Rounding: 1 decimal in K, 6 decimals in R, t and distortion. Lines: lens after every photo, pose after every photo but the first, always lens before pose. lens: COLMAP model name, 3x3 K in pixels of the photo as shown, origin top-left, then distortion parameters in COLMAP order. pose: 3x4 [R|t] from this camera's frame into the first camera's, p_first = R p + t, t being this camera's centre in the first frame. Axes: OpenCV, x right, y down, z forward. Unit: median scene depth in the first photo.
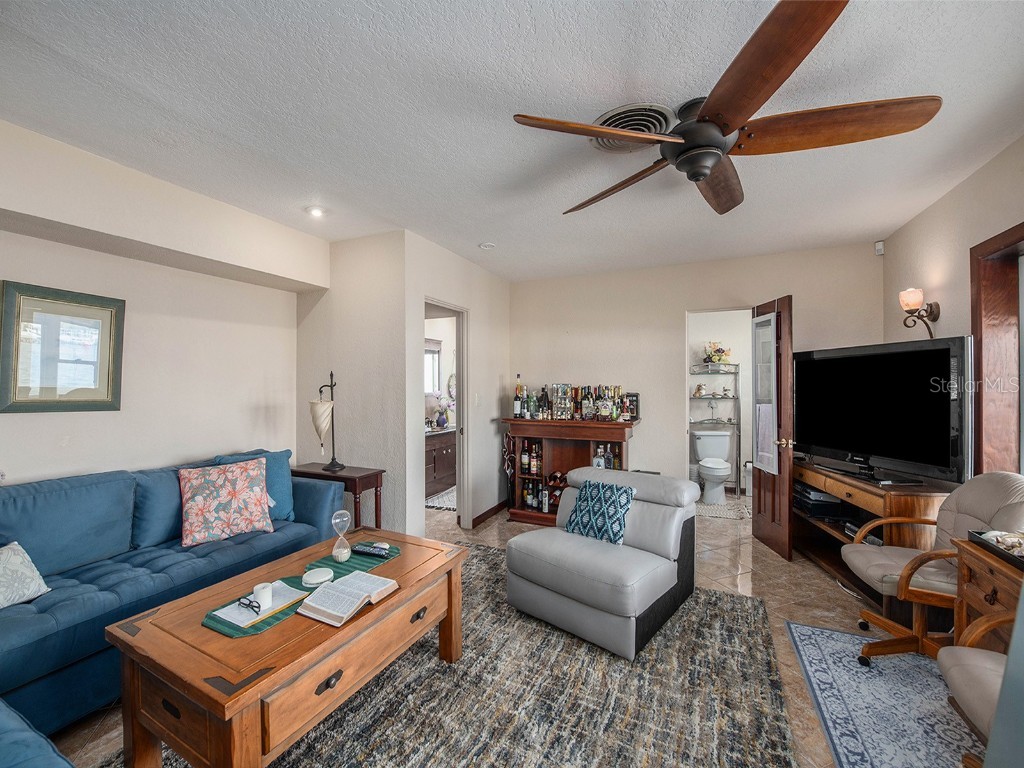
lens RADIAL K [[425.9, 0, 505.8], [0, 425.9, 375.0], [0, 0, 1]] dist [-0.014186, -0.000126]
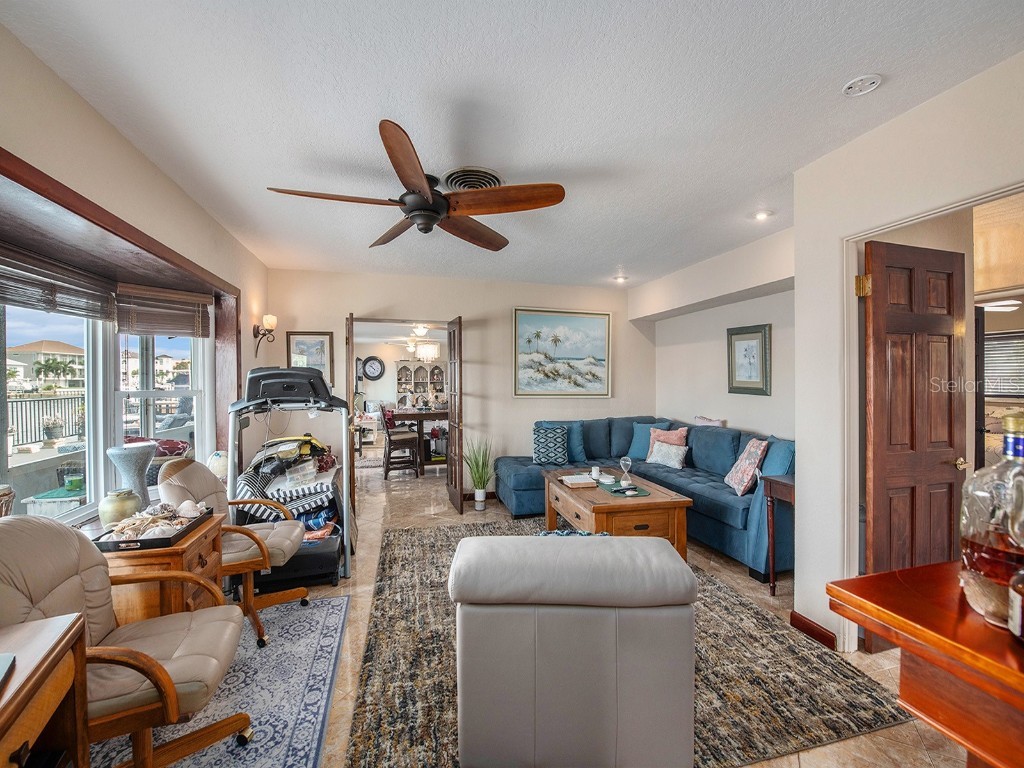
lens RADIAL K [[425.9, 0, 505.8], [0, 425.9, 375.0], [0, 0, 1]] dist [-0.014186, -0.000126]
pose [[-0.782586, -0.000618, -0.622542, 0.610790], [0.005205, 0.999958, -0.007536, 0.011657], [0.622521, -0.009138, -0.782550, 1.215762]]
